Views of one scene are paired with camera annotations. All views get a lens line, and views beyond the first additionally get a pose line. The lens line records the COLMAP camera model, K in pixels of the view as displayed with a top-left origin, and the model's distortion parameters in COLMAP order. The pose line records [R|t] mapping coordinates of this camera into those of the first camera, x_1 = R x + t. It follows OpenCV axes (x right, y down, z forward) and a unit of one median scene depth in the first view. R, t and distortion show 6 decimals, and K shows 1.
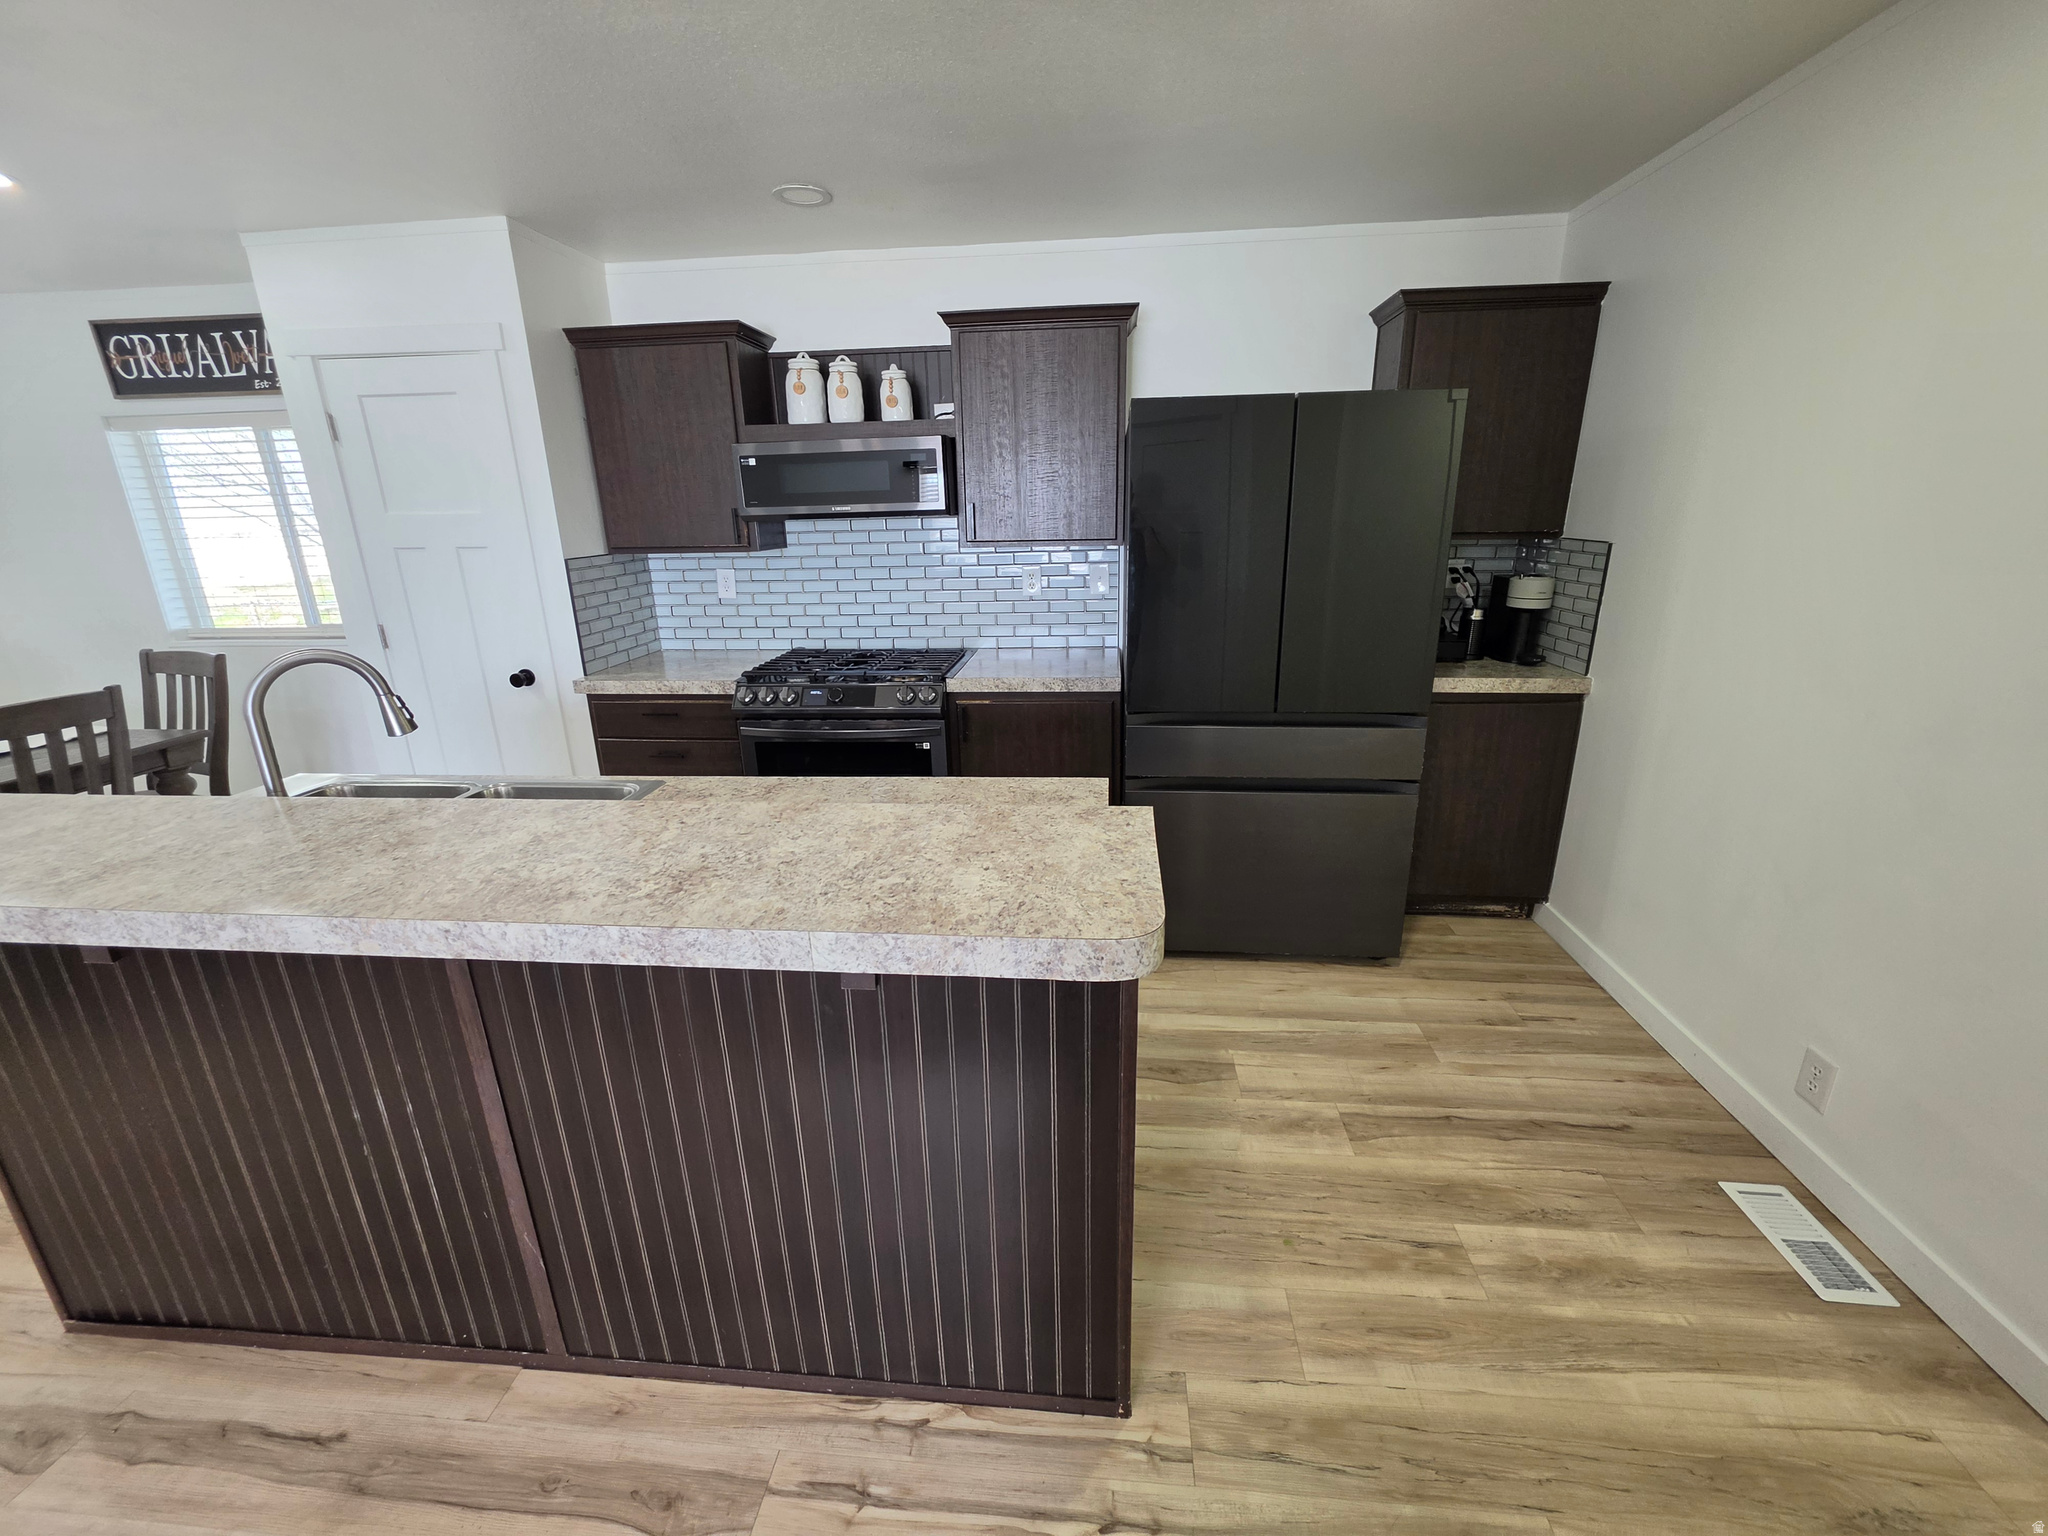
lens RADIAL K [[820.6, 0, 1025.1], [0, 820.6, 755.2], [0, 0, 1]] dist [-0.004302, 0.001320]
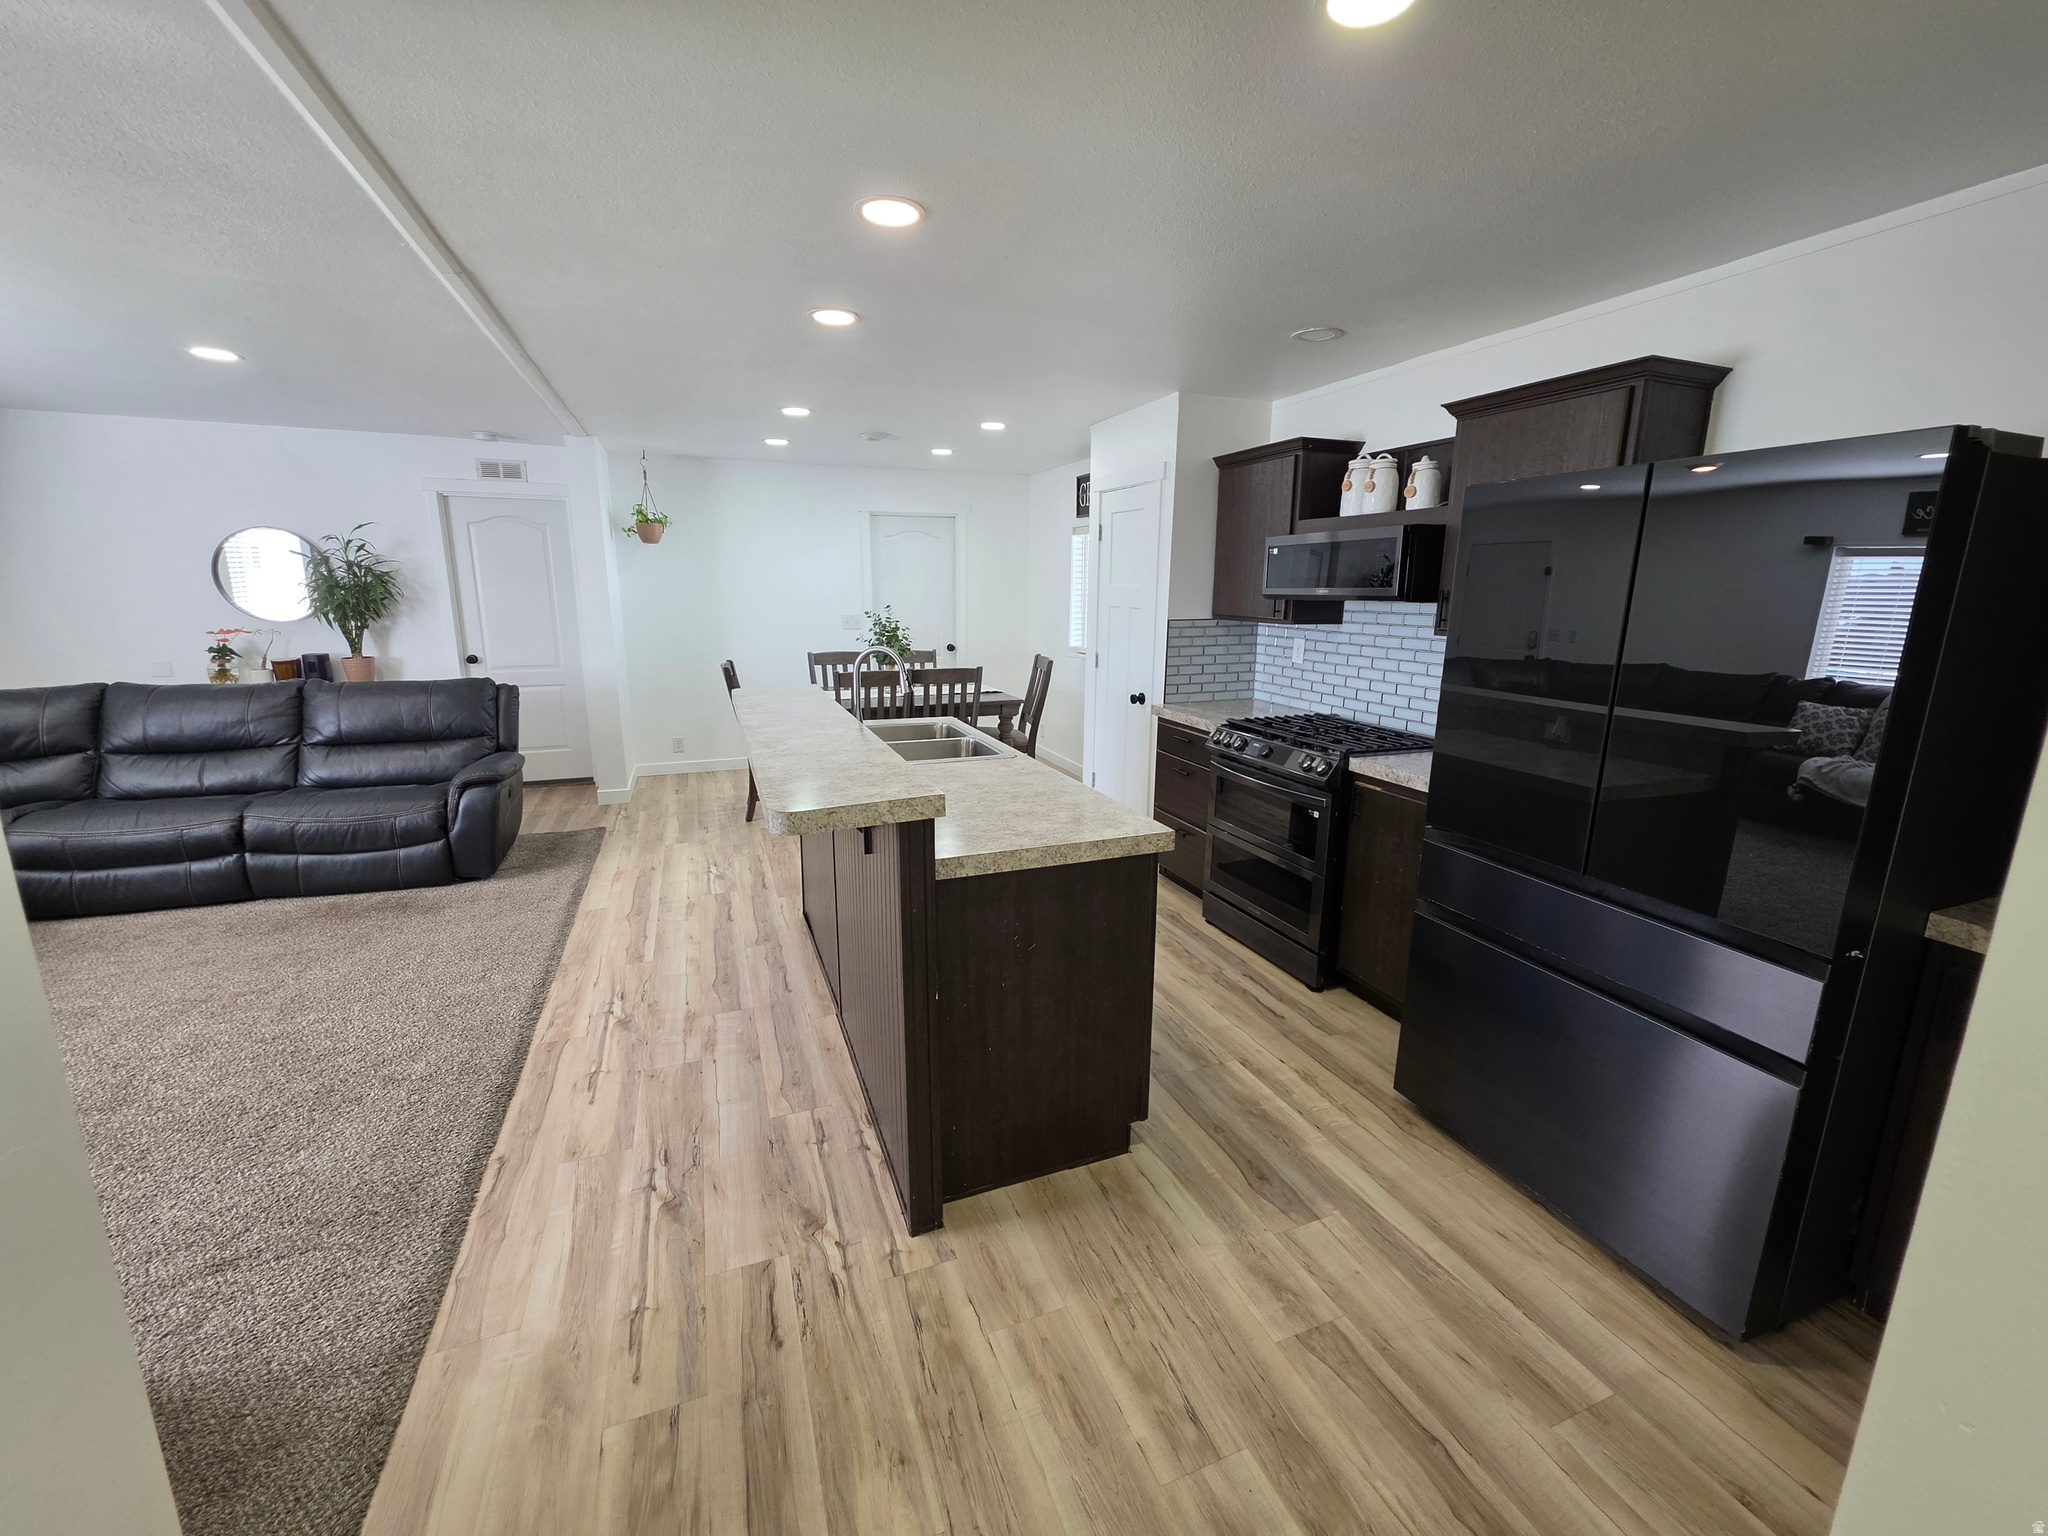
lens RADIAL K [[820.6, 0, 1023.6], [0, 820.6, 754.2], [0, 0, 1]] dist [-0.004302, 0.001320]
pose [[0.452910, 0.205575, -0.867532, 0.605018], [-0.277325, 0.957266, 0.082057, -0.067434], [0.847327, 0.203424, 0.490567, 0.153056]]
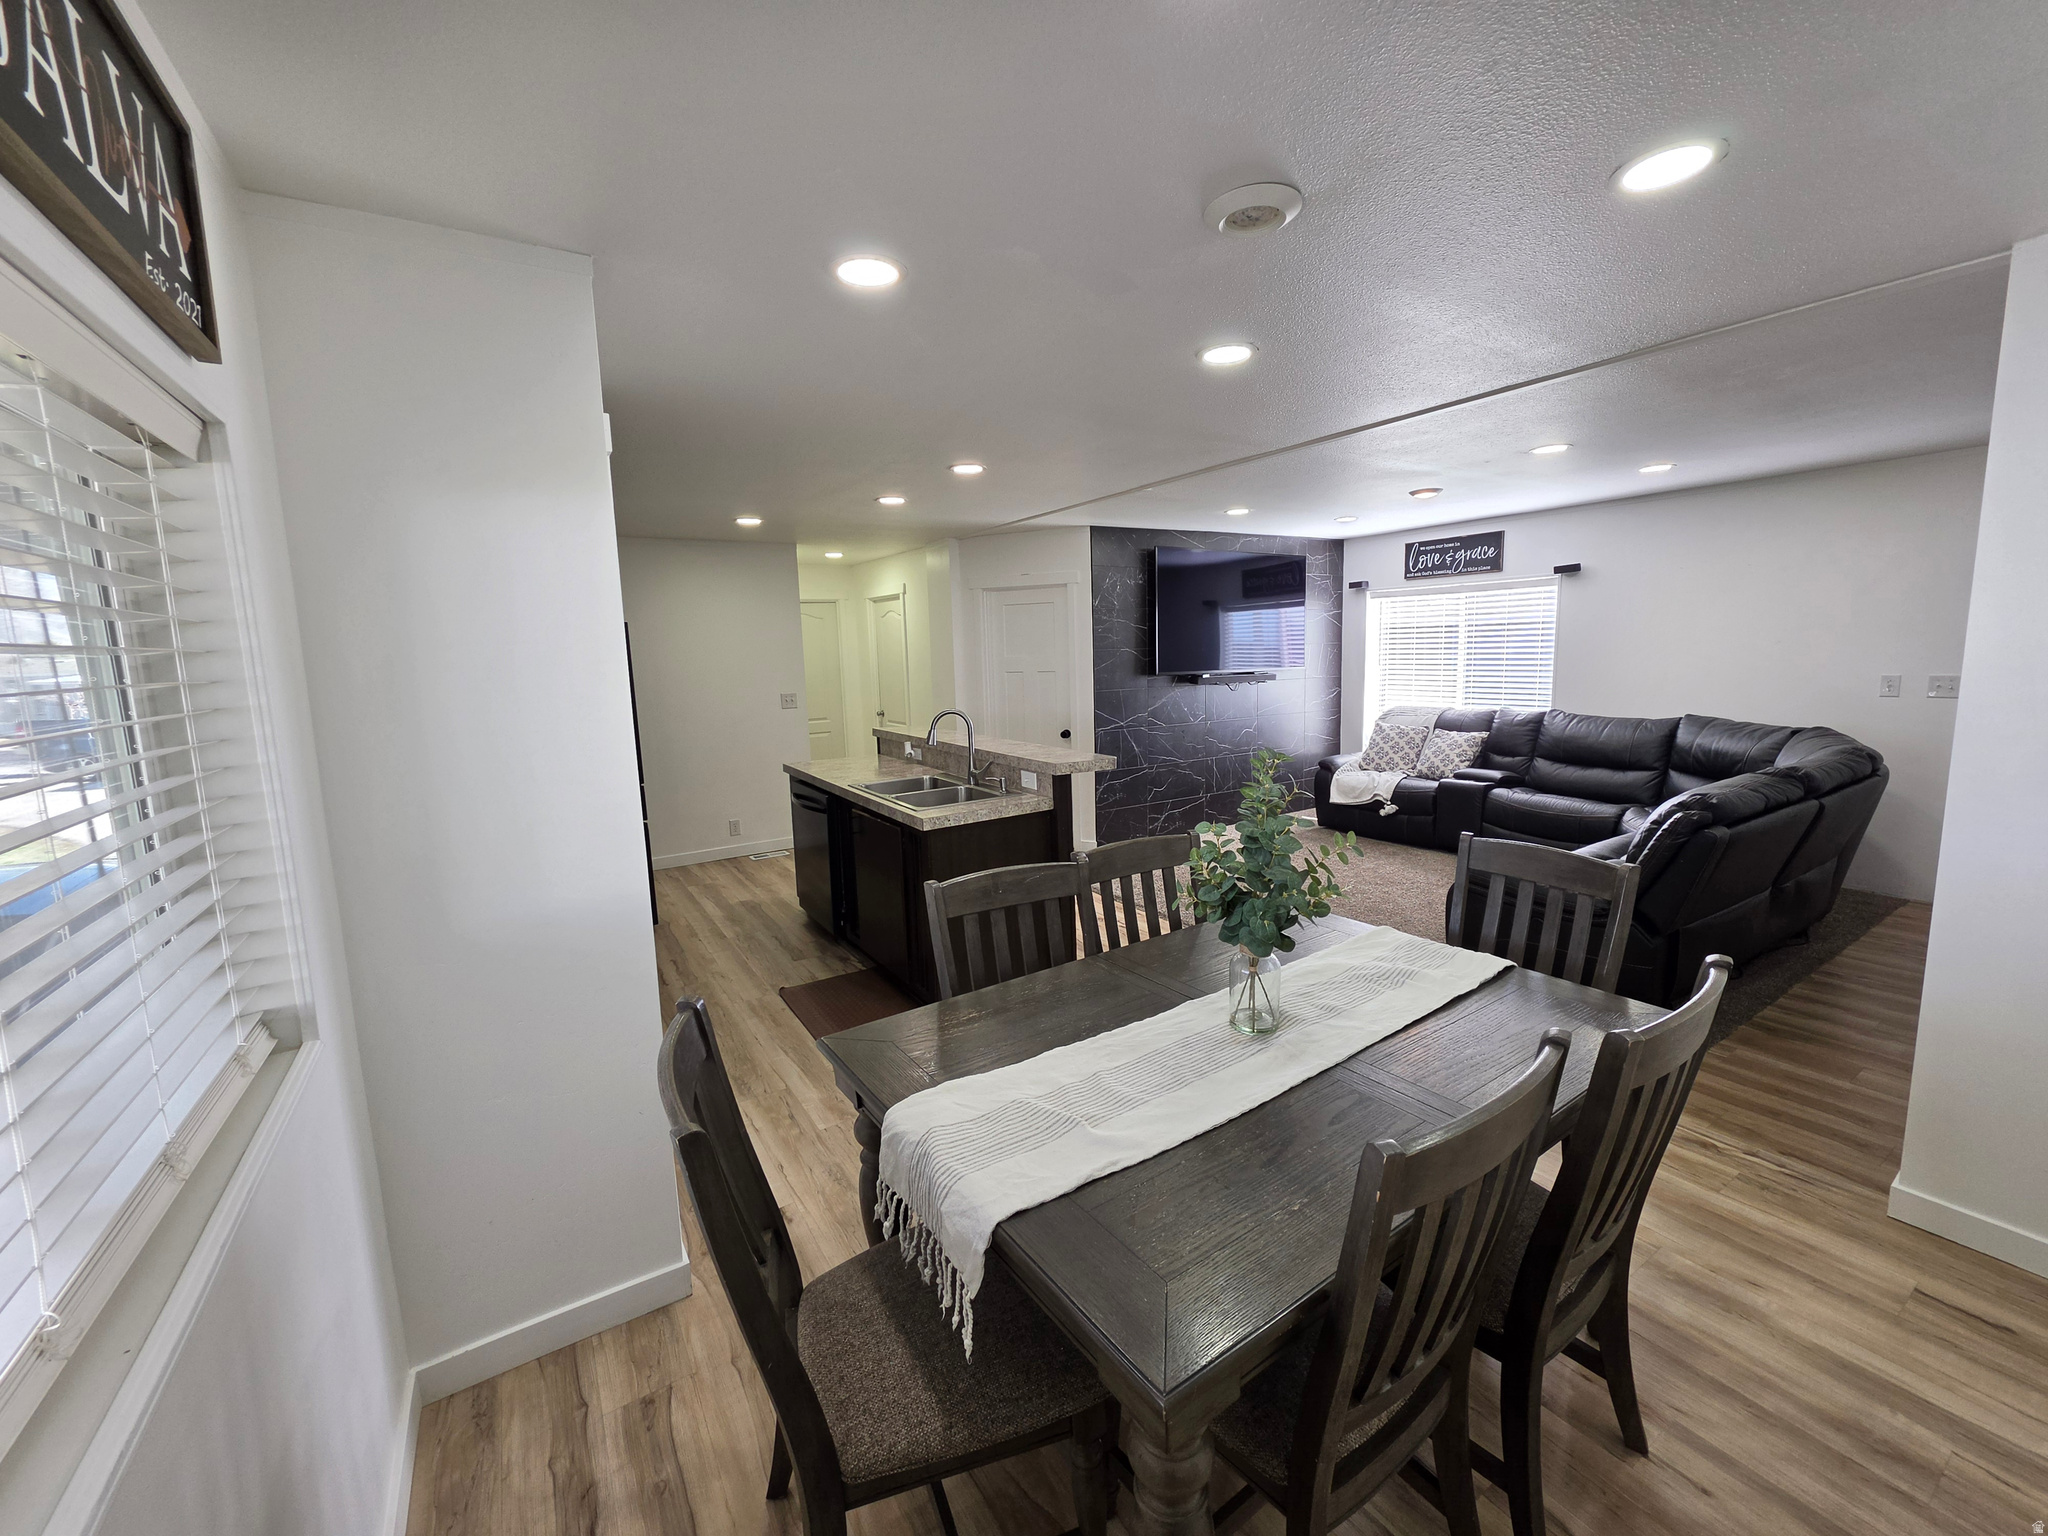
lens RADIAL K [[820.6, 0, 1024.3], [0, 820.6, 753.6], [0, 0, 1]] dist [-0.004302, 0.001320]
pose [[-0.614806, -0.064687, 0.786021, -1.597411], [0.271280, 0.918473, 0.287776, -0.359076], [-0.740554, 0.390158, -0.547135, 1.182154]]
